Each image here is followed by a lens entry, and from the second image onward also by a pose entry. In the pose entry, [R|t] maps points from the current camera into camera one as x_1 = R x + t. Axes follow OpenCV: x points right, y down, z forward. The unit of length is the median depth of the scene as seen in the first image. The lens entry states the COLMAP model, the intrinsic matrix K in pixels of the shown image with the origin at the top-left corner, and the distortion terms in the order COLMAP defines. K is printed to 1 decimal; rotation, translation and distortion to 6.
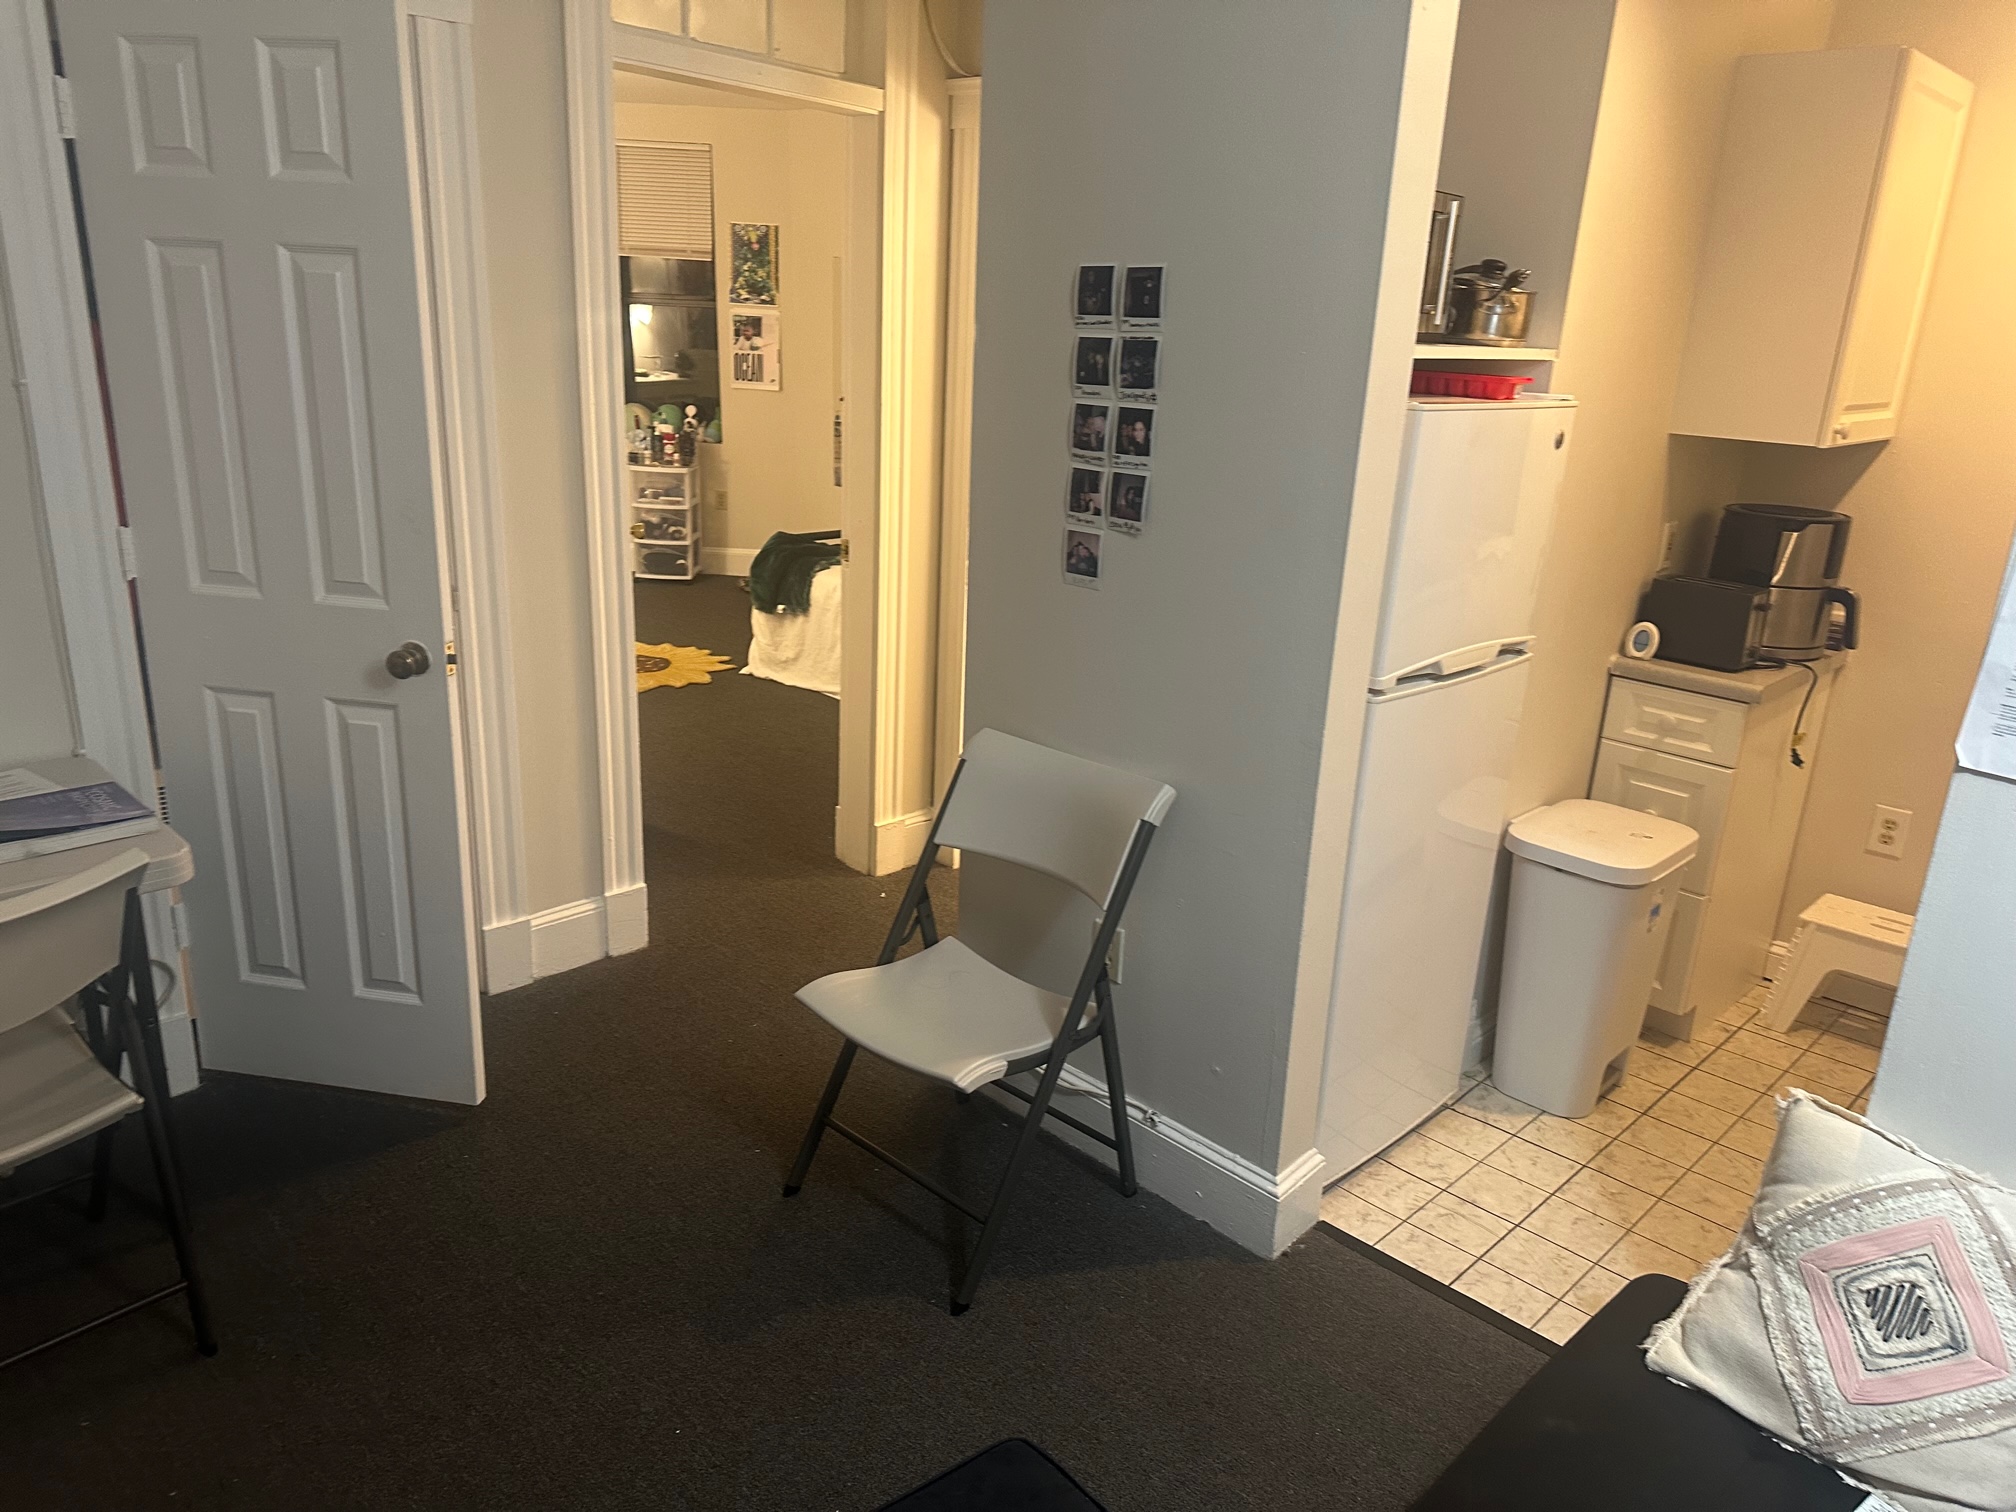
lens RADIAL K [[1423.9, 0, 1005.8], [0, 1423.9, 730.3], [0, 0, 1]] dist [0.067085, -0.091121]
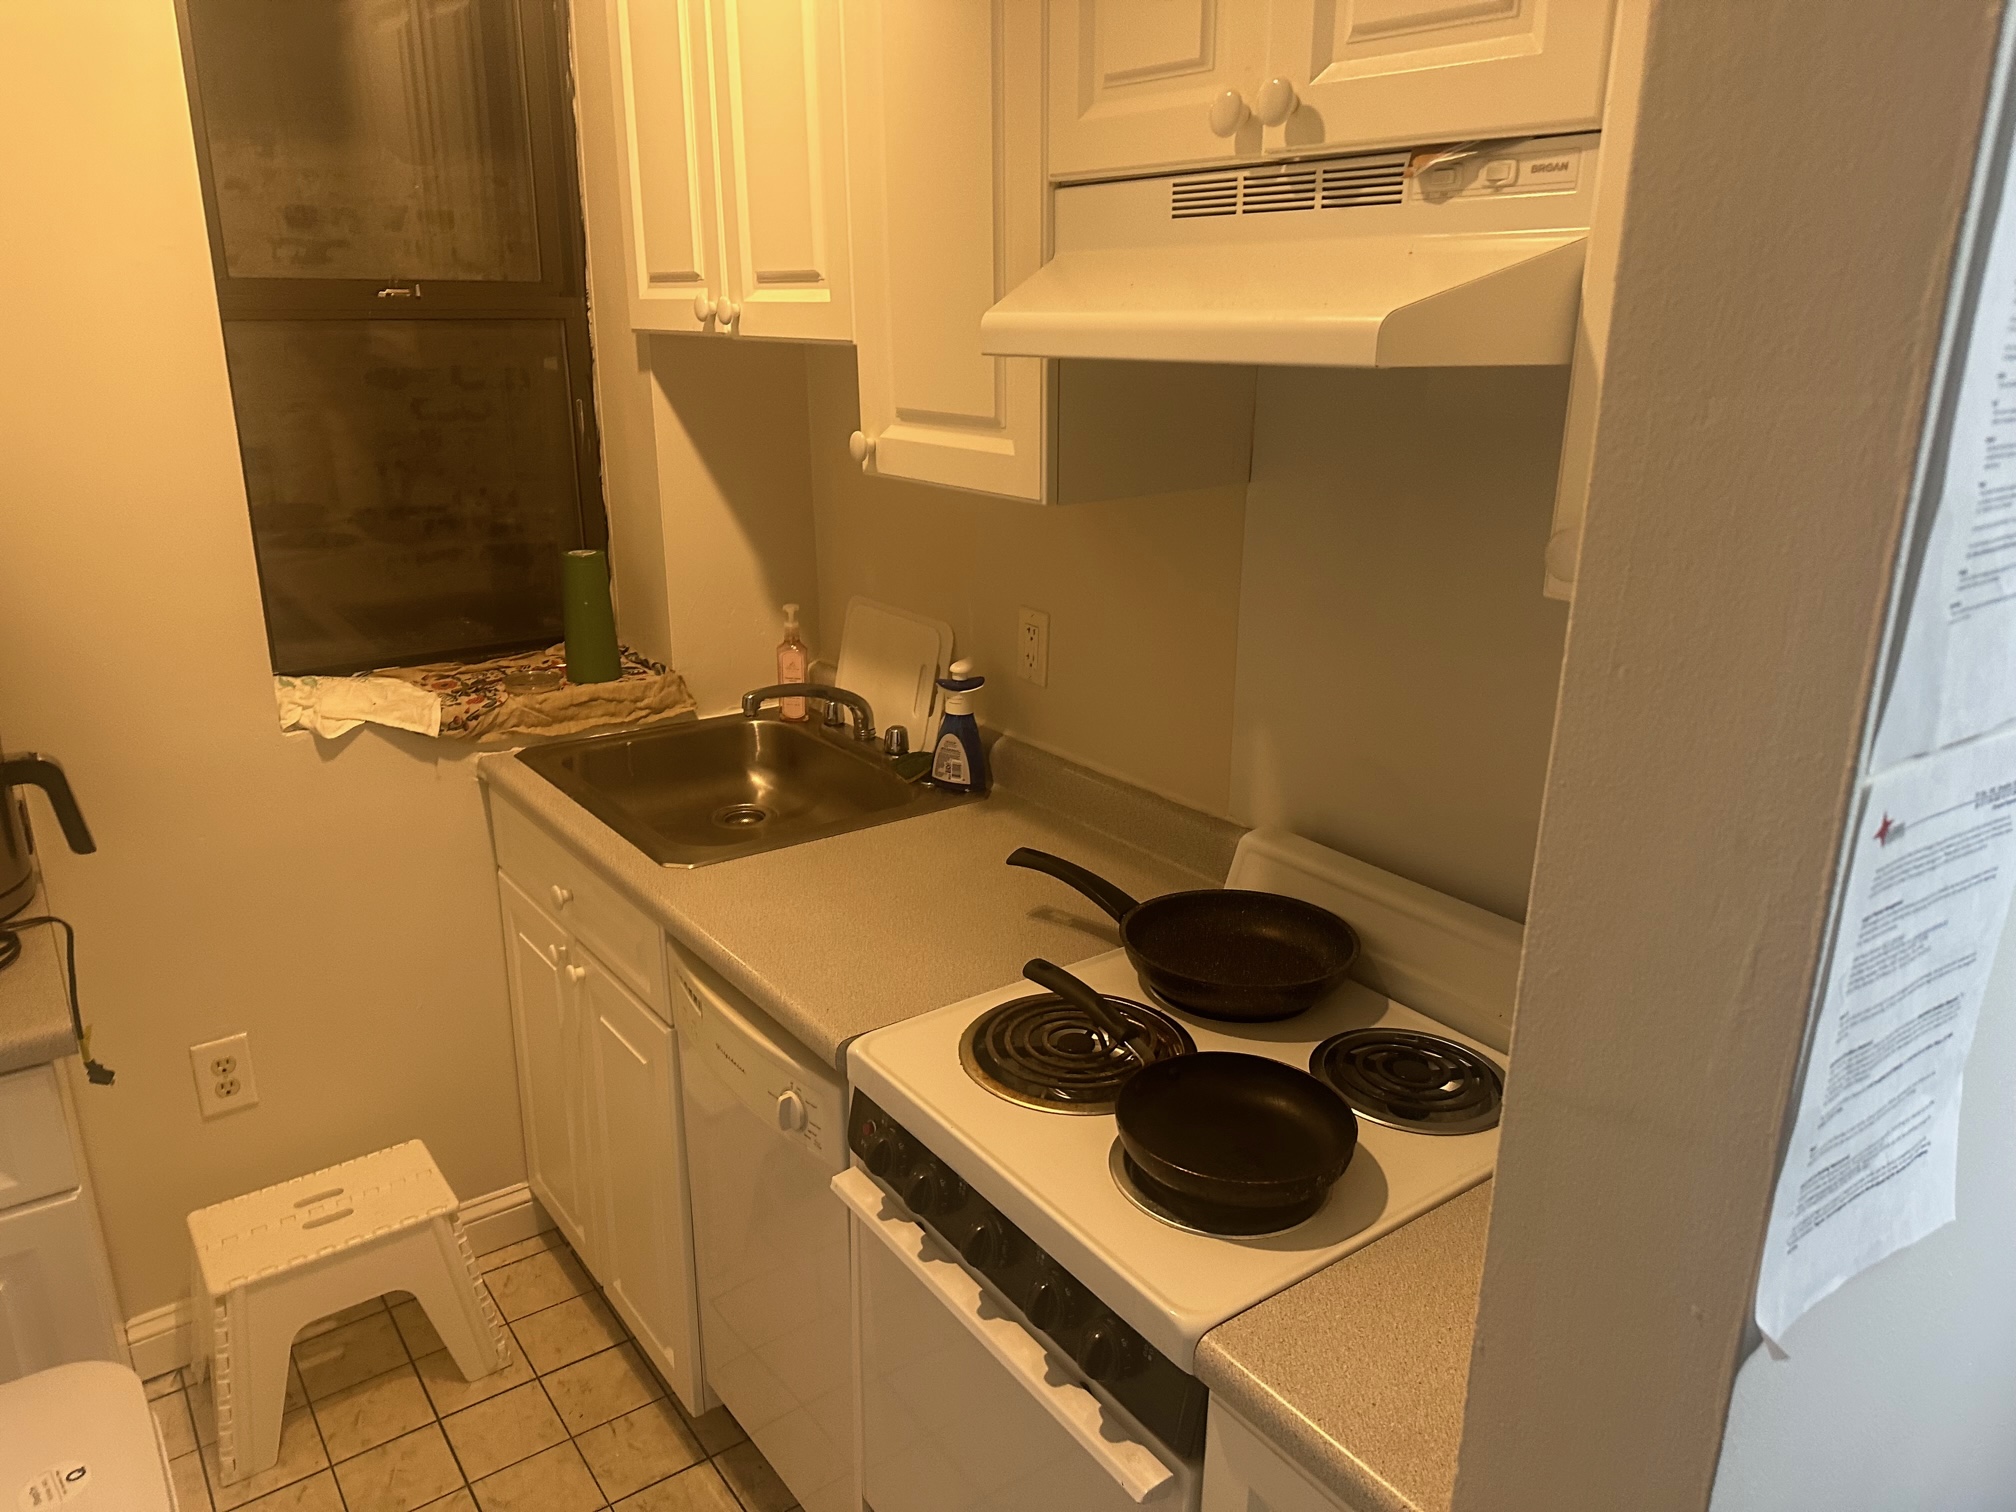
lens RADIAL K [[1417.0, 0, 1008.0], [0, 1417.0, 756.0], [0, 0, 1]] dist [0.066361, -0.084621]
pose [[0.173496, -0.349756, 0.920636, 0.166174], [0.299591, 0.909253, 0.288973, -0.147973], [-0.938160, 0.225678, 0.262535, 0.544846]]
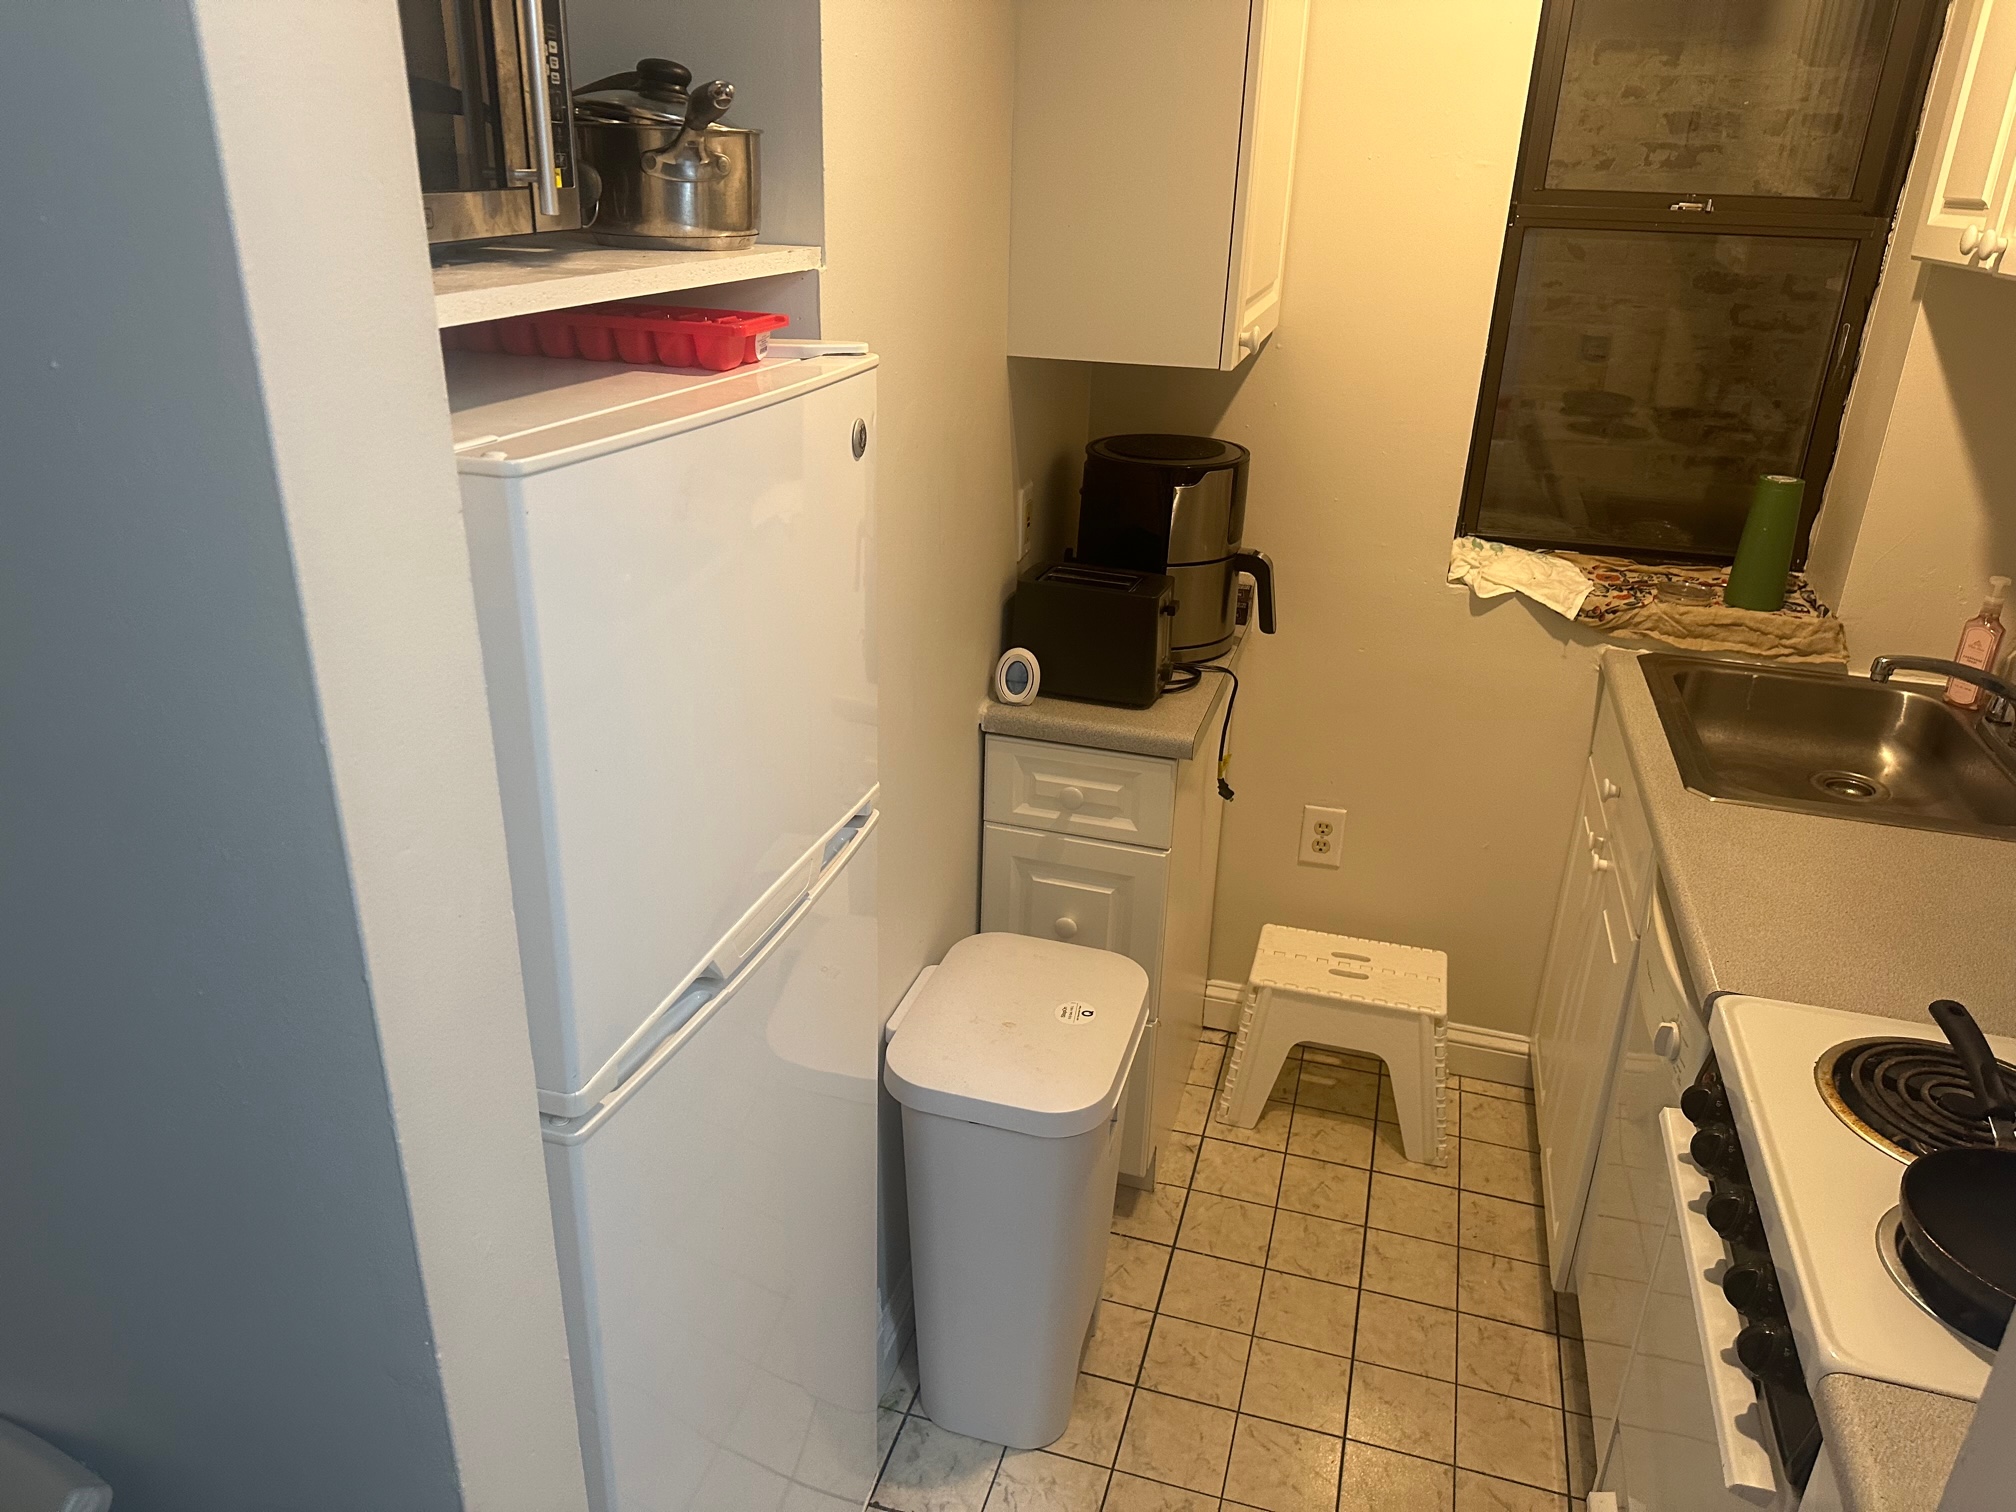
lens RADIAL K [[1423.9, 0, 1005.8], [0, 1423.9, 730.3], [0, 0, 1]] dist [0.067085, -0.091121]
pose [[0.886060, -0.199013, 0.418679, 0.162539], [0.157297, 0.978650, 0.132296, -0.129051], [-0.436069, -0.051365, 0.898446, 0.422989]]
